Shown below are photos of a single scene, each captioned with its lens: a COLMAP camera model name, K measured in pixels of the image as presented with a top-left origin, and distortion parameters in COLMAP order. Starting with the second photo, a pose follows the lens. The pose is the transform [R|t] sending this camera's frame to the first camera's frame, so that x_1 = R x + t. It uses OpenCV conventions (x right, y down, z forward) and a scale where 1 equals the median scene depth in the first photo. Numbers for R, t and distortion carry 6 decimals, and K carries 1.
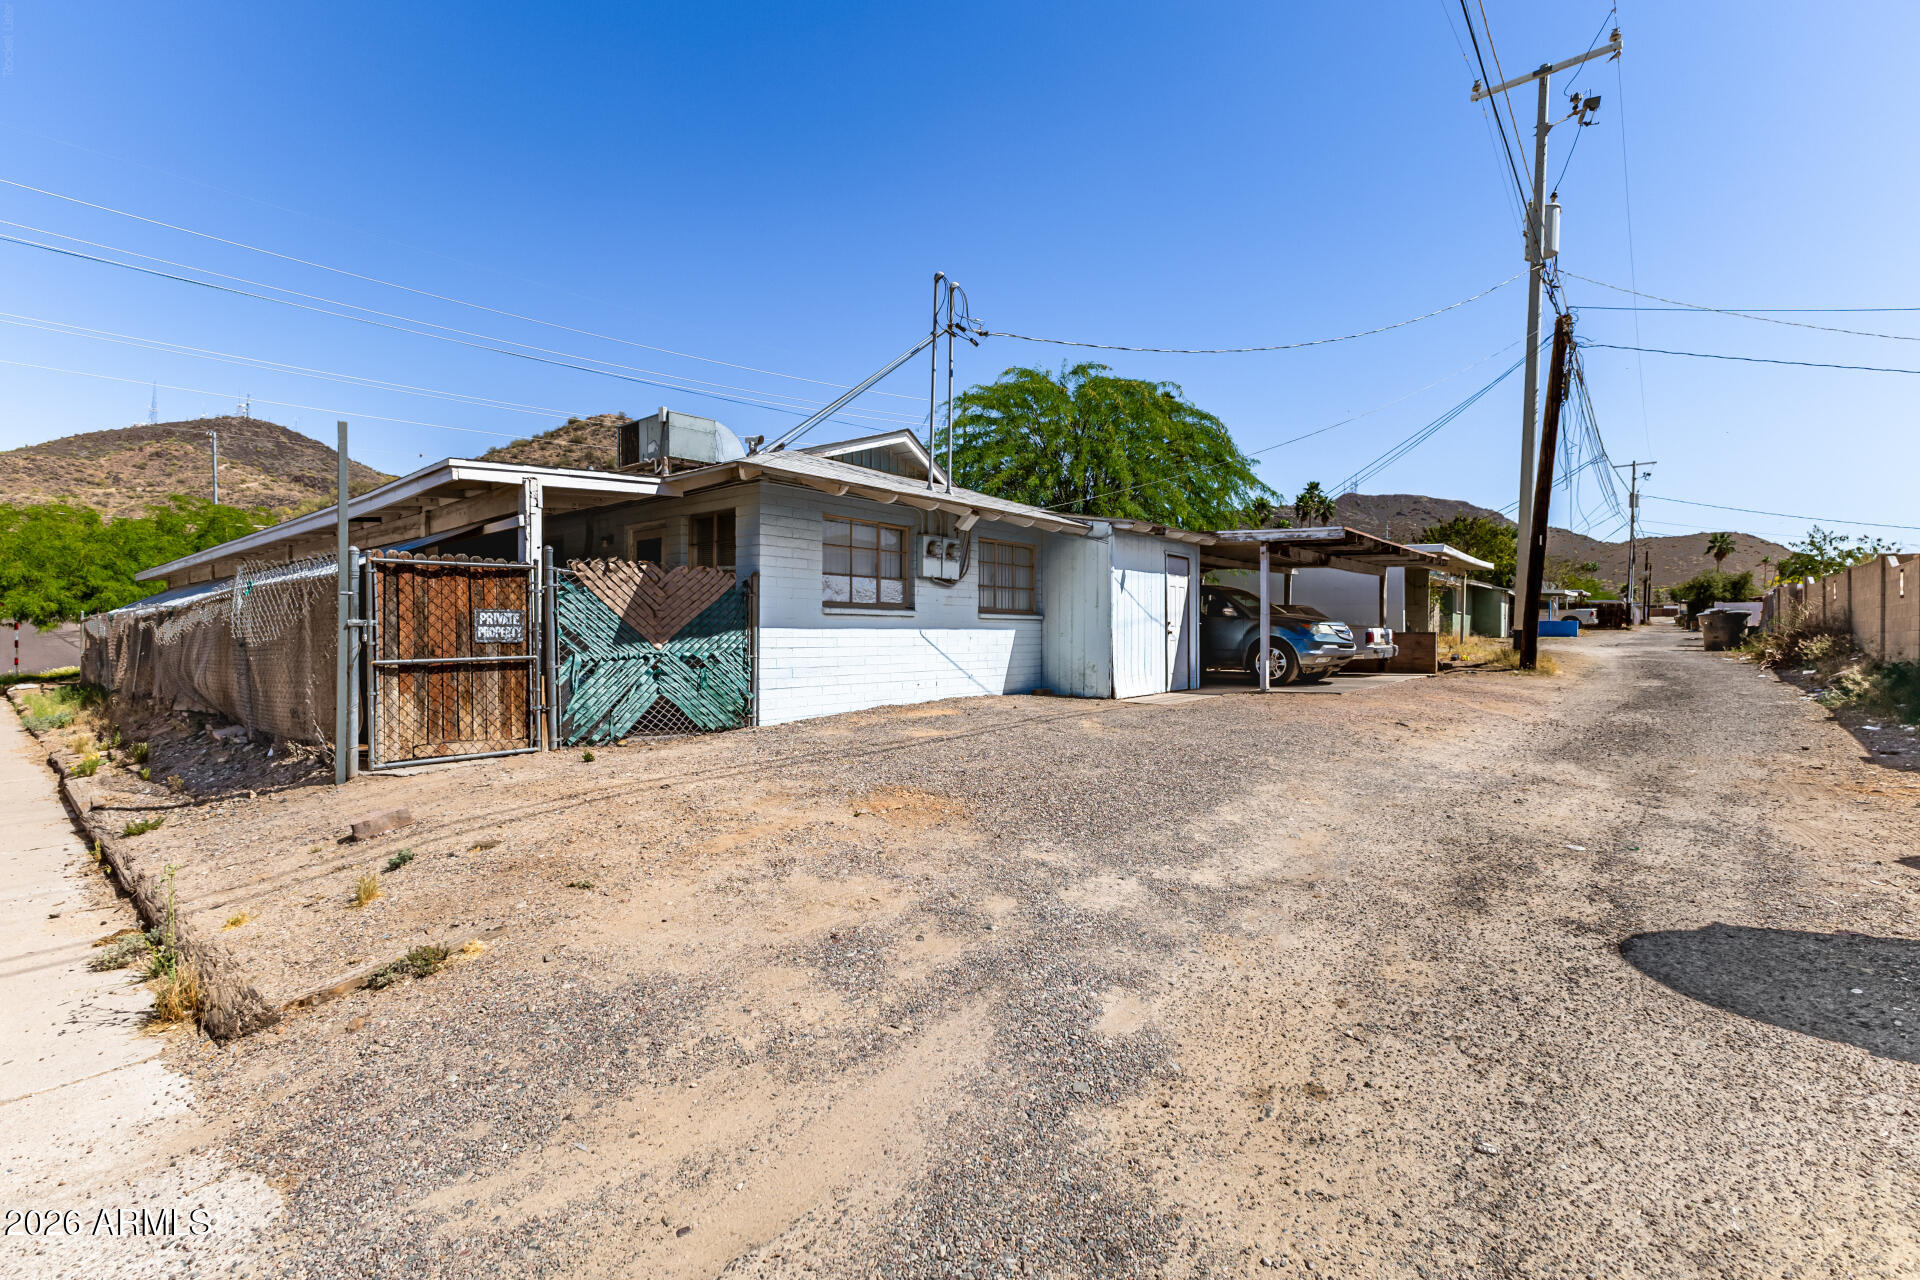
lens RADIAL K [[838.5, 0, 959.4], [0, 838.5, 636.0], [0, 0, 1]] dist [0.013058, -0.003720]
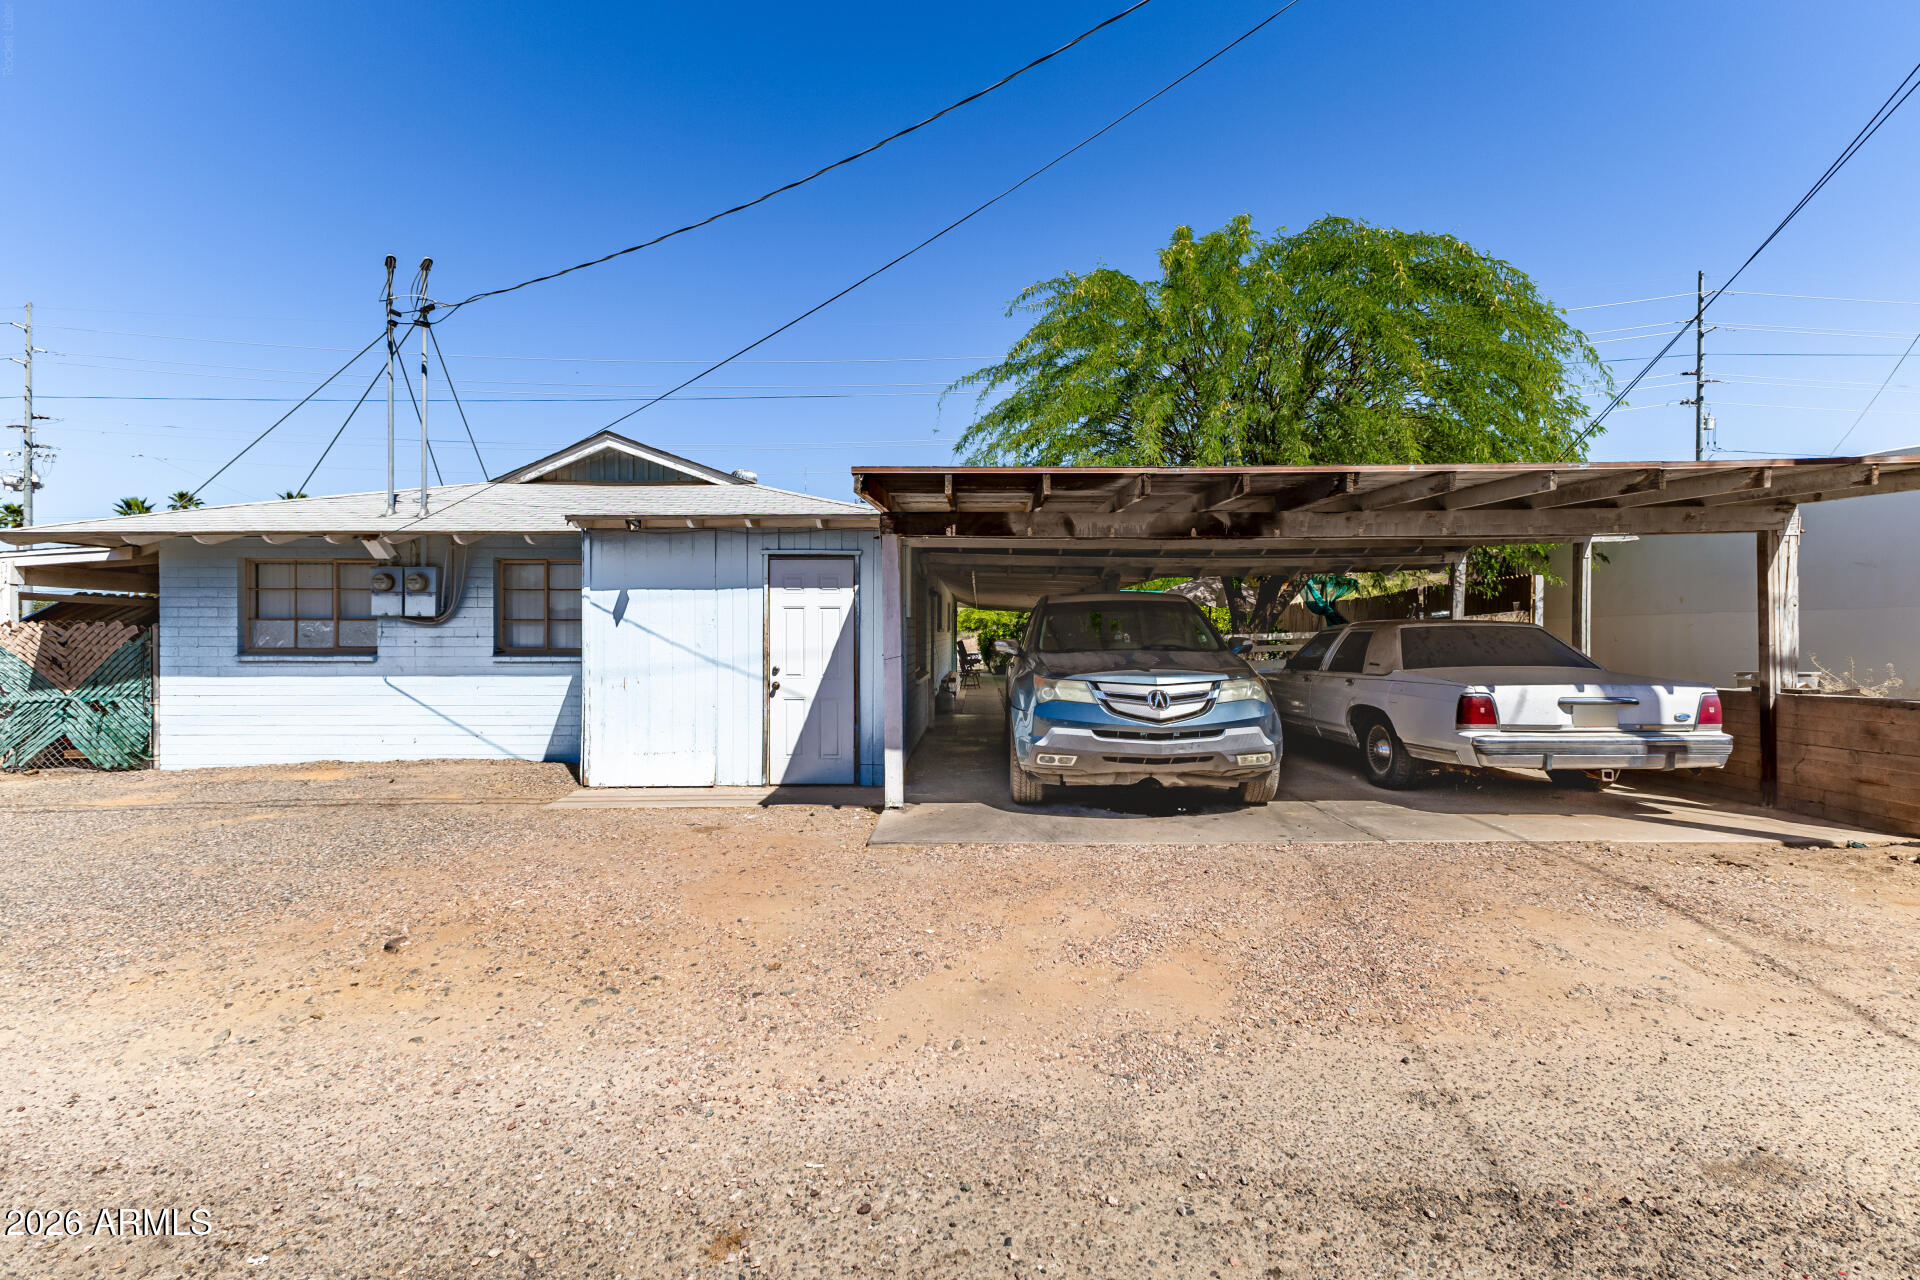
lens RADIAL K [[838.5, 0, 960.2], [0, 838.5, 640.4], [0, 0, 1]] dist [0.013058, -0.003720]
pose [[0.629382, 0.002298, -0.777092, 1.109721], [-0.000925, 0.999997, 0.002208, -0.052915], [0.777095, -0.000671, 0.629383, 1.008404]]
